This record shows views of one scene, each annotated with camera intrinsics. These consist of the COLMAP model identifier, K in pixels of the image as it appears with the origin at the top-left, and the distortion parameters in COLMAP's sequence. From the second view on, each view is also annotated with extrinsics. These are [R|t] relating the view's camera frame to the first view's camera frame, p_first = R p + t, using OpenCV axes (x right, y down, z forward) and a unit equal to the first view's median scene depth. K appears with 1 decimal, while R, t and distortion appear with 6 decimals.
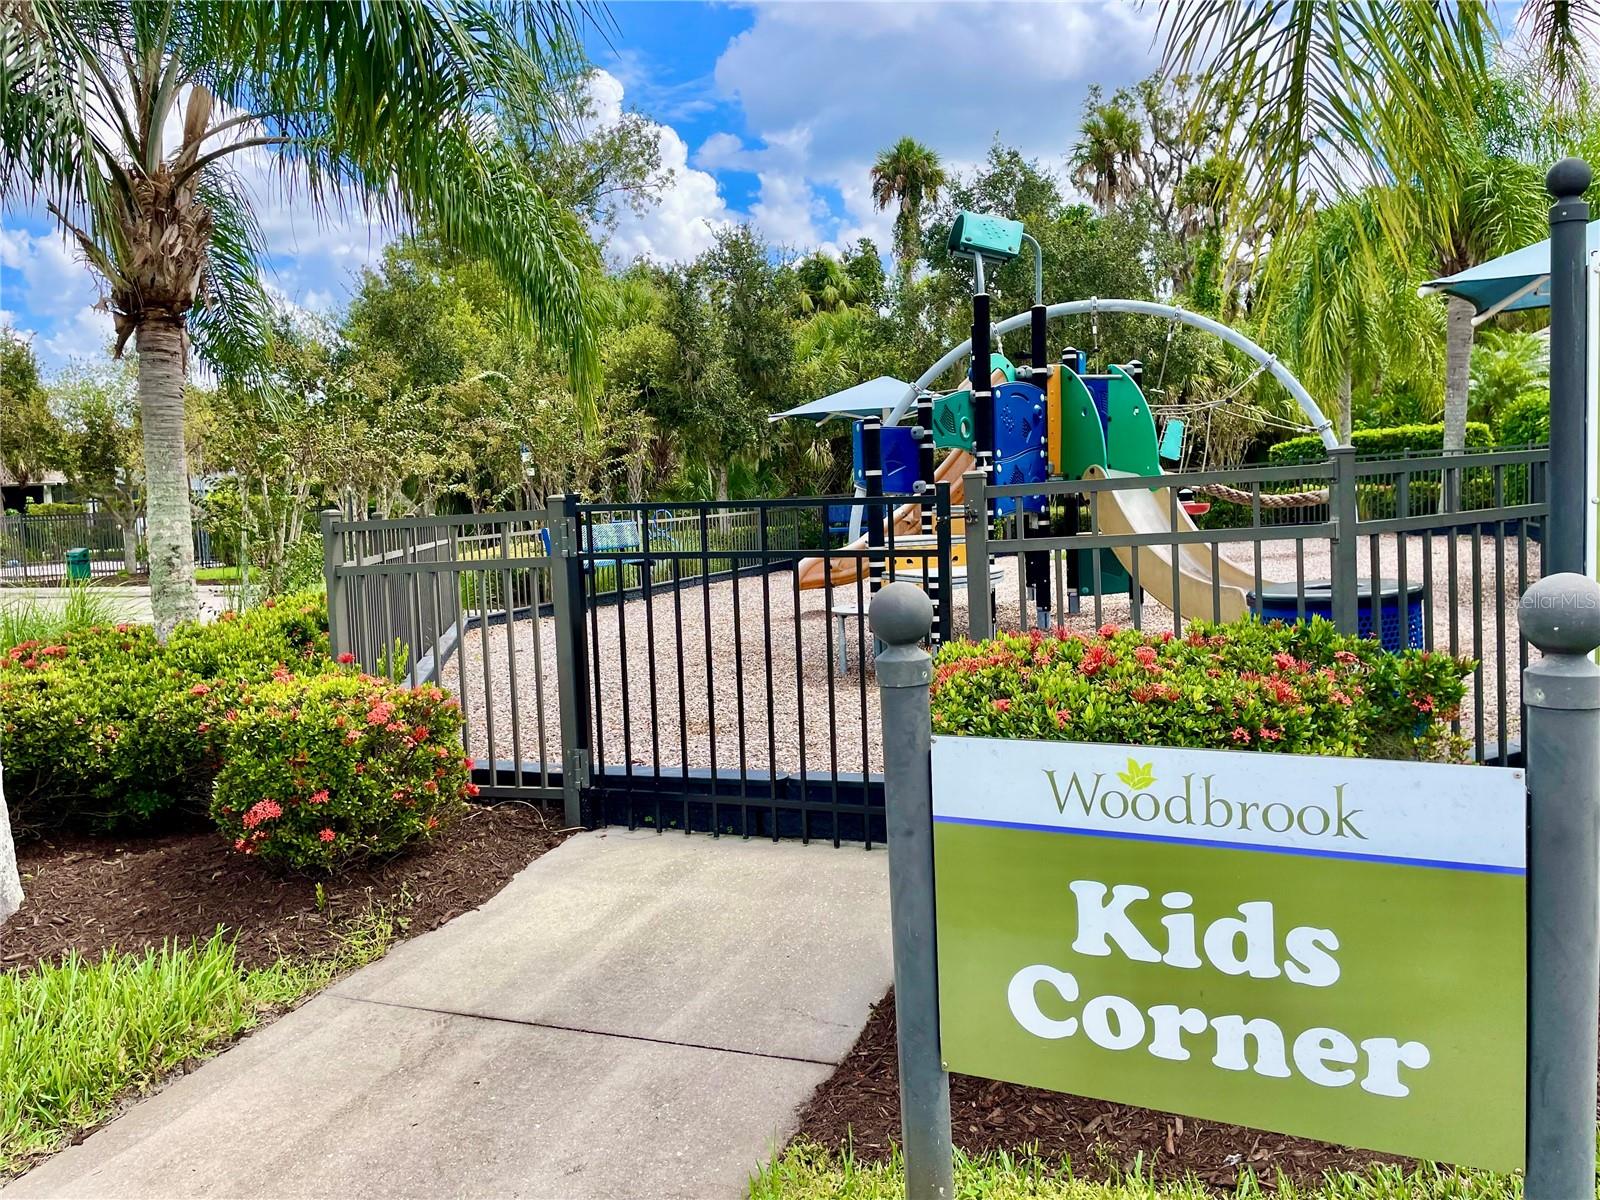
lens RADIAL K [[1220.6, 0, 800.0], [0, 1220.6, 600.0], [0, 0, 1]] dist [0.109187, -0.152294]
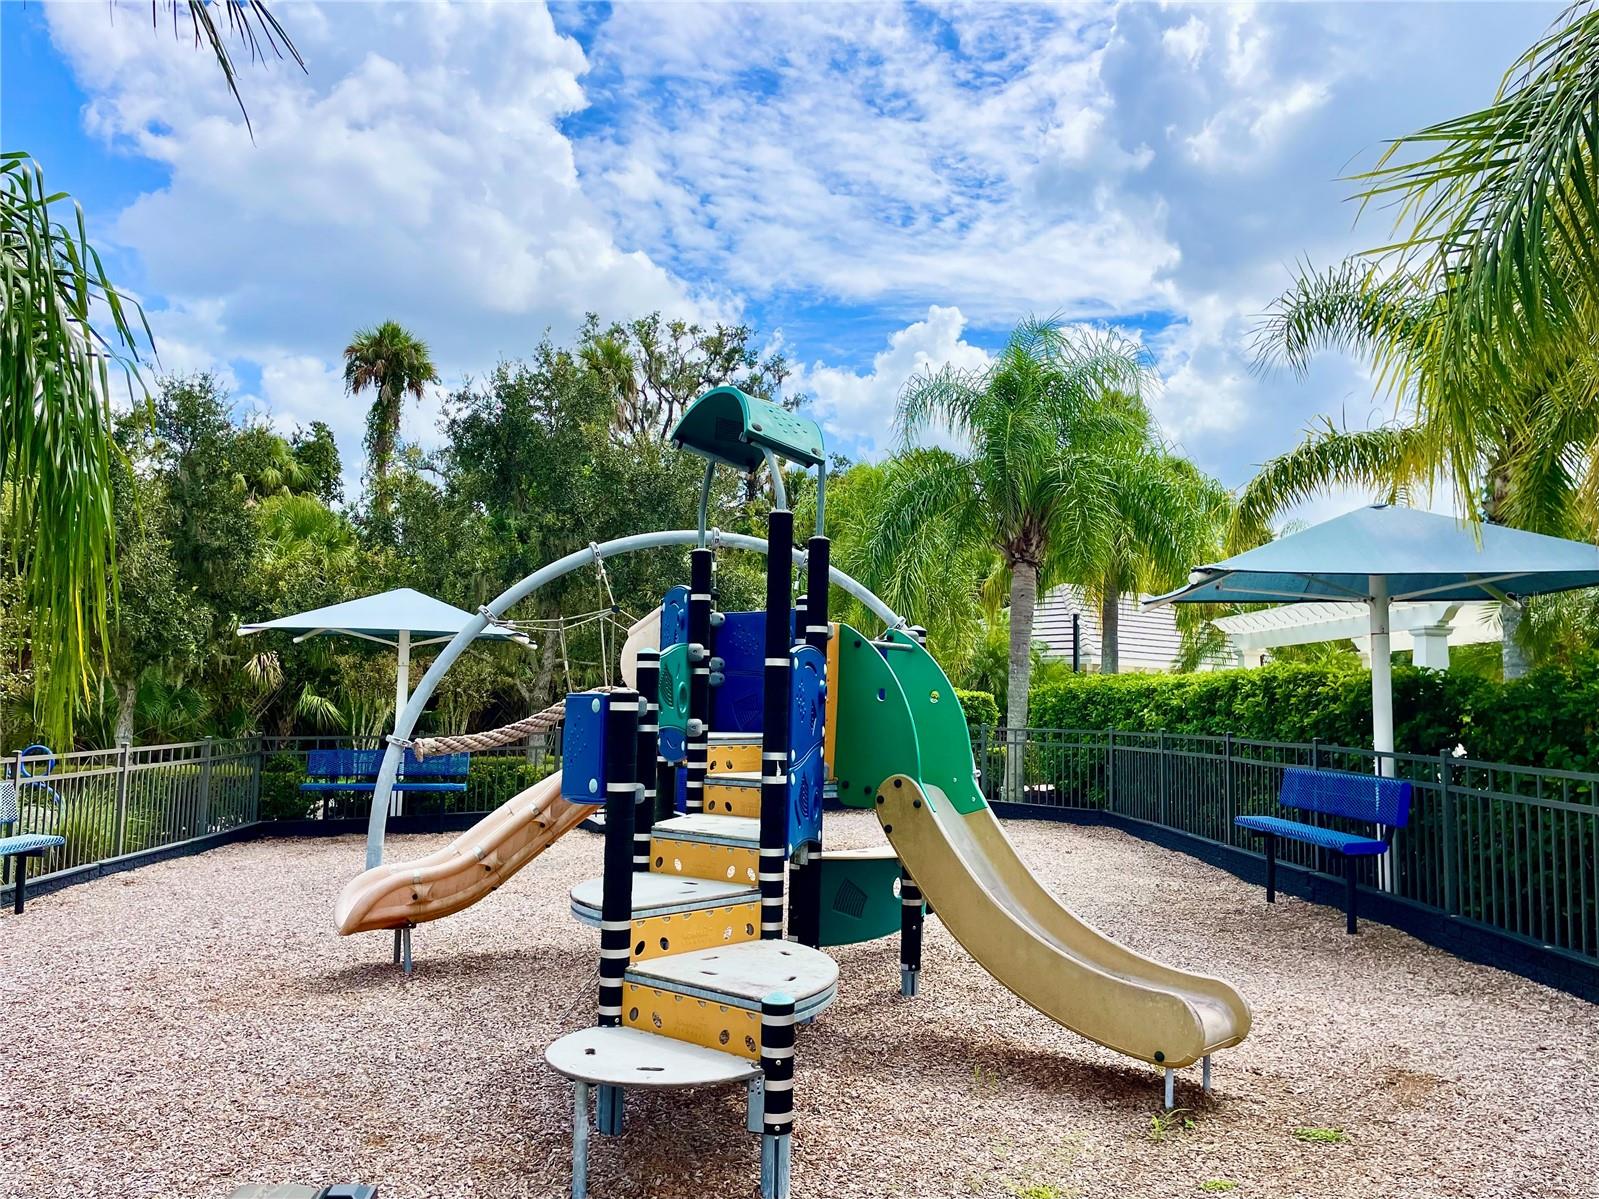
lens RADIAL K [[1219.9, 0, 799.5], [0, 1219.9, 599.5], [0, 0, 1]] dist [0.109187, -0.152294]
pose [[0.888789, 0.097323, 0.447863, -0.032921], [-0.017644, 0.983735, -0.178757, -0.022574], [-0.457976, 0.150975, 0.876050, 0.113467]]
